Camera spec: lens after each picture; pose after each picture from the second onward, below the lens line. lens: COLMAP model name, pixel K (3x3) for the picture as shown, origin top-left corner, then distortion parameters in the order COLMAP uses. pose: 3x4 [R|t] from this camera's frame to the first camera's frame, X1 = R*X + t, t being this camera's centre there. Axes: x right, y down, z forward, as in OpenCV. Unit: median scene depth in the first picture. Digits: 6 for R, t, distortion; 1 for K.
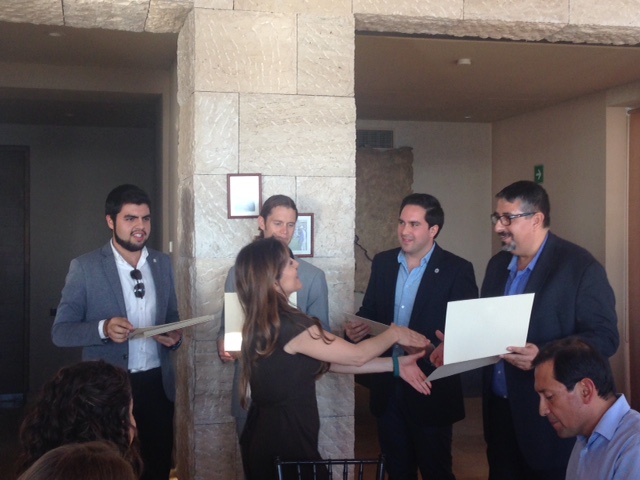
lens RADIAL K [[964.4, 0, 322.9], [0, 964.4, 238.7], [0, 0, 1]] dist [0.080518, 0.000000]
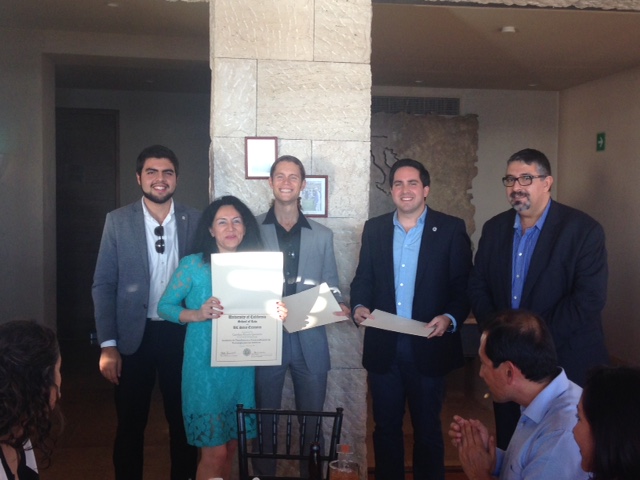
lens RADIAL K [[899.1, 0, 348.5], [0, 899.1, 234.8], [0, 0, 1]] dist [0.134228, 0.000000]
pose [[0.994124, 0.021519, -0.106087, 0.116405], [-0.017606, 0.999135, 0.037684, 0.000781], [0.106806, -0.035595, 0.993643, 0.027009]]
